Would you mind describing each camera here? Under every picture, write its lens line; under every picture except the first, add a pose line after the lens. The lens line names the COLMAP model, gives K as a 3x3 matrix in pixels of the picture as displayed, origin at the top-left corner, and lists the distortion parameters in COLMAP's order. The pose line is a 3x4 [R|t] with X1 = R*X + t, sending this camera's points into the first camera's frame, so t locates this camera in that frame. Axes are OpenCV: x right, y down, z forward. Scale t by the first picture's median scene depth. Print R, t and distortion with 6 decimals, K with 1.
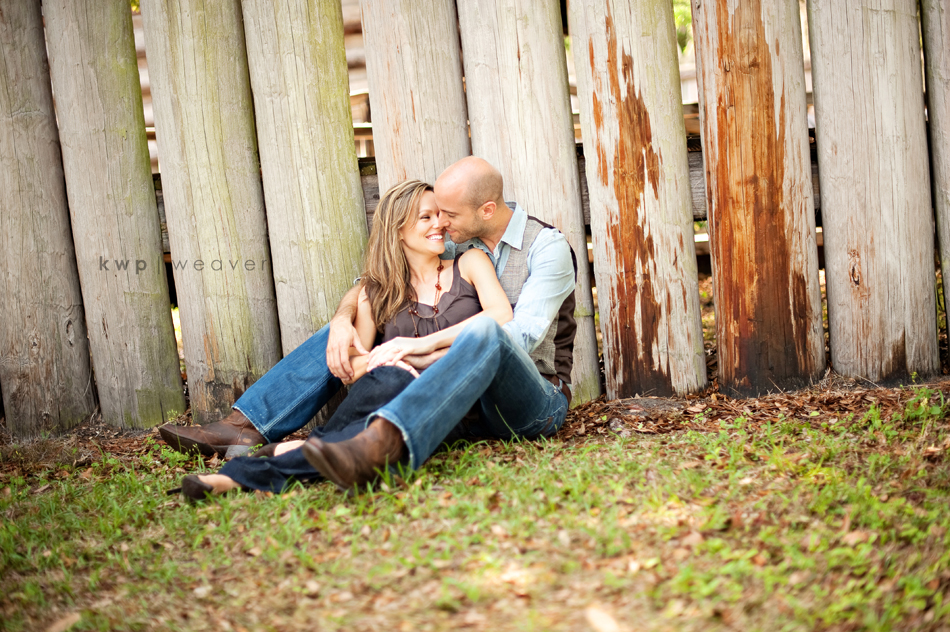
lens RADIAL K [[1282.9, 0, 471.7], [0, 1282.9, 319.5], [0, 0, 1]] dist [-0.110686, 0.000000]
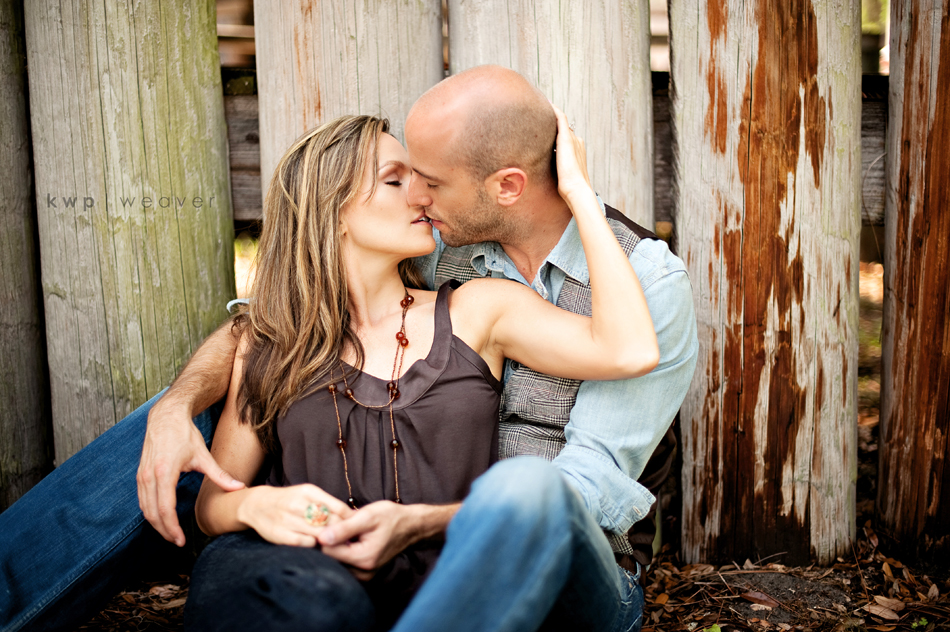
lens RADIAL K [[1282.9, 0, 483.5], [0, 1282.9, 312.0], [0, 0, 1]] dist [-0.110686, 0.000000]
pose [[0.987777, 0.056674, 0.145205, -0.057364], [-0.061882, 0.997583, 0.031603, -0.051690], [-0.143063, -0.040203, 0.988897, 0.510156]]
